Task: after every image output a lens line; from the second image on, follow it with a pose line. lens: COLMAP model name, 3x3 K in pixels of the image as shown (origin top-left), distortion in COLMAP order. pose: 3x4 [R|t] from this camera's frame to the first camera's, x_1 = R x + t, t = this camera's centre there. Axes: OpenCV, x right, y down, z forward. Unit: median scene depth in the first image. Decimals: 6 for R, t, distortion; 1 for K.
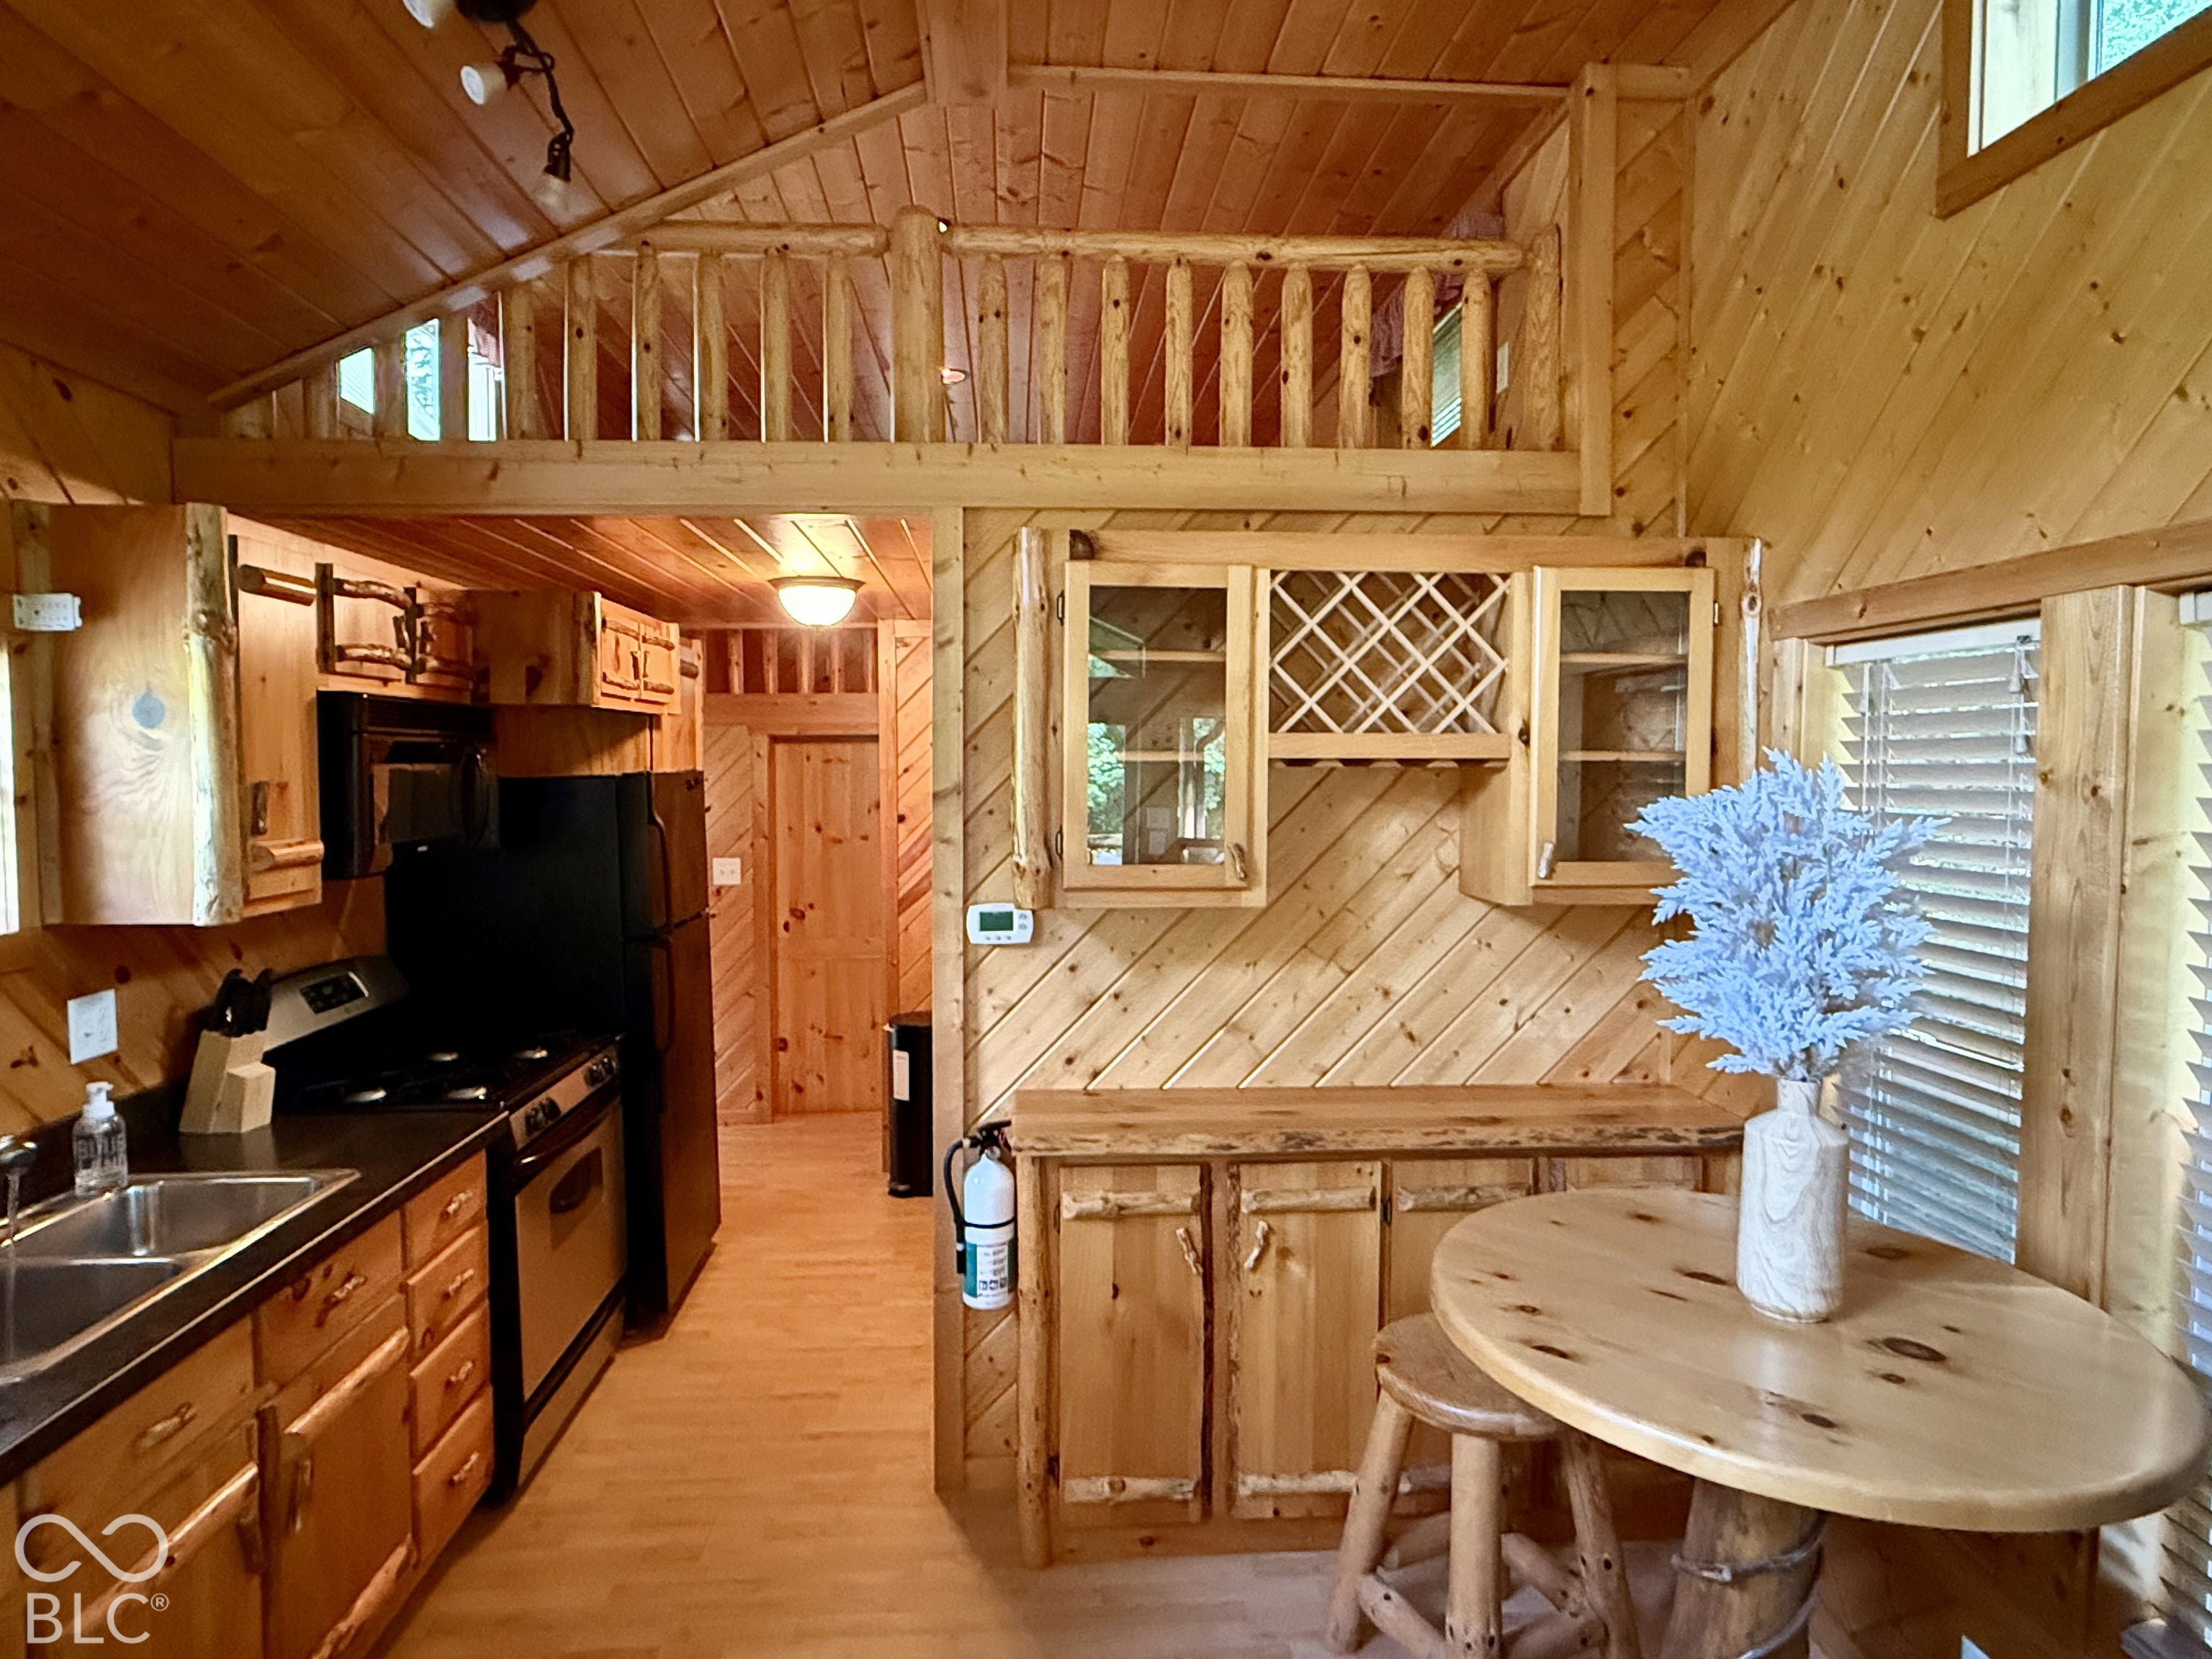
lens RADIAL K [[1277.9, 0, 1106.0], [0, 1277.9, 829.5], [0, 0, 1]] dist [-0.001529, 0.000179]
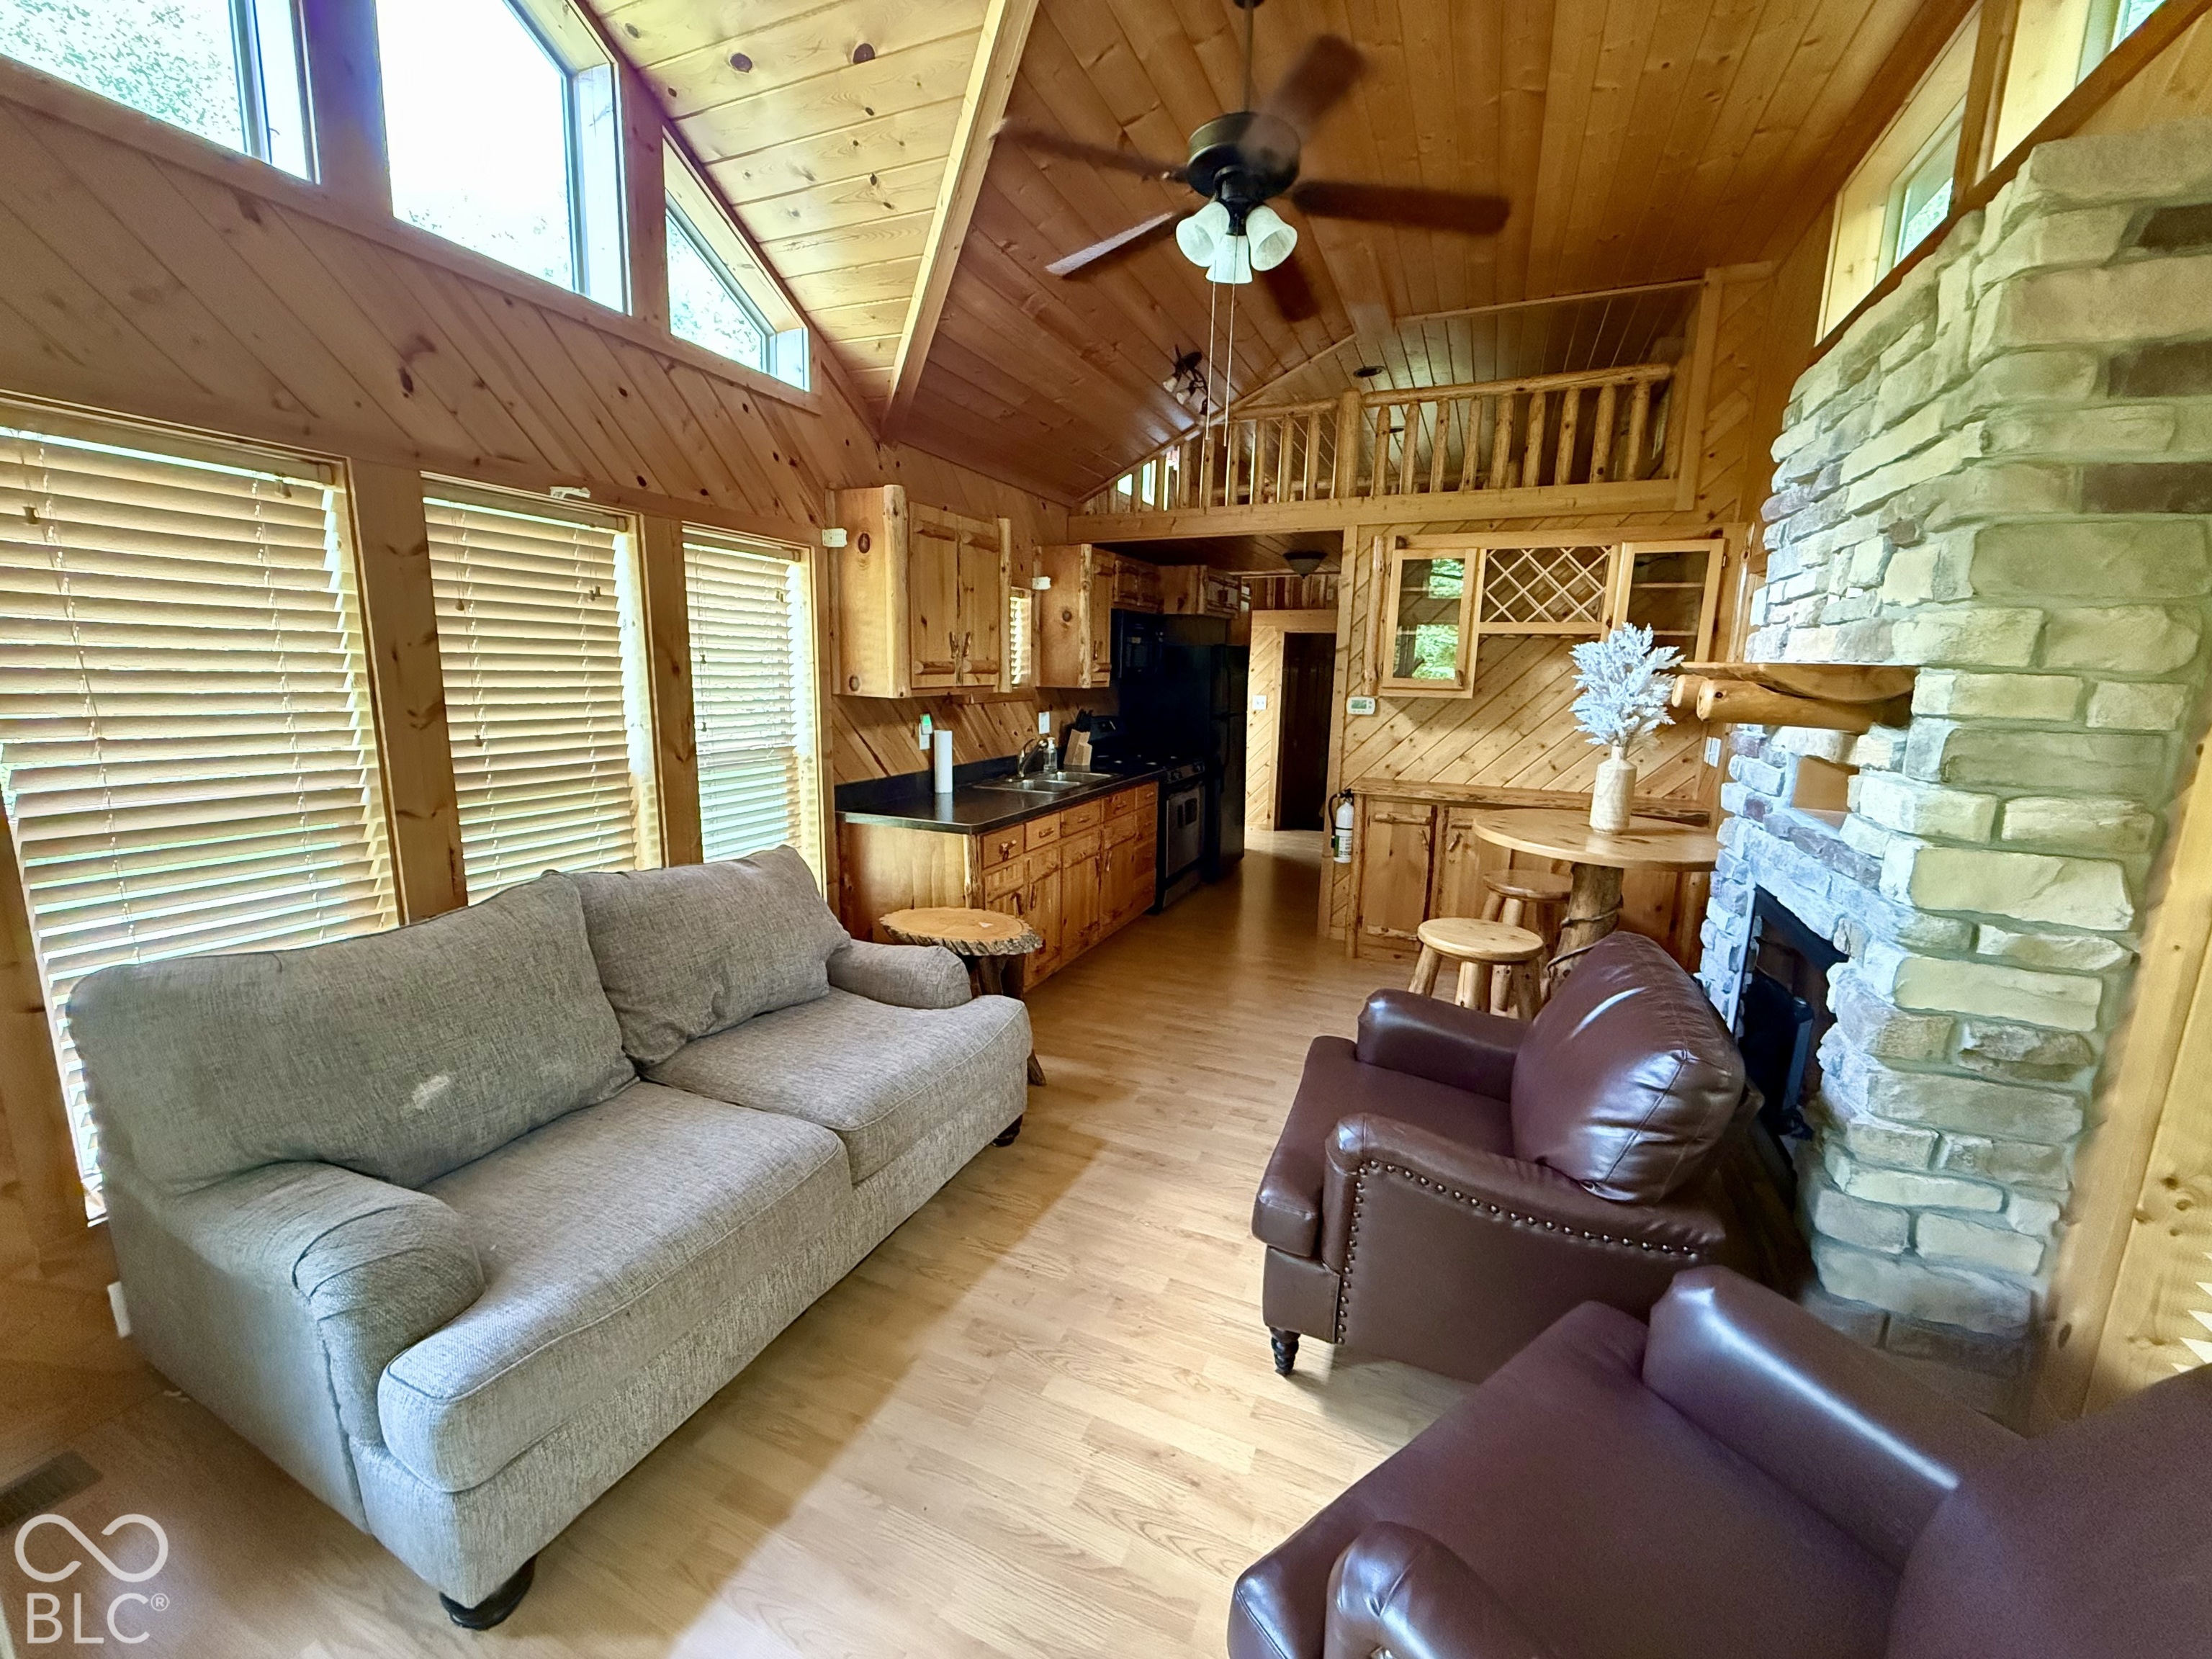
lens RADIAL K [[890.8, 0, 1096.2], [0, 890.8, 827.3], [0, 0, 1]] dist [0.000858, 0.000058]
pose [[0.885364, 0.099279, -0.454175, 0.277045], [-0.038639, 0.989266, 0.140924, 0.089304], [0.463291, -0.107220, 0.879696, -0.766730]]
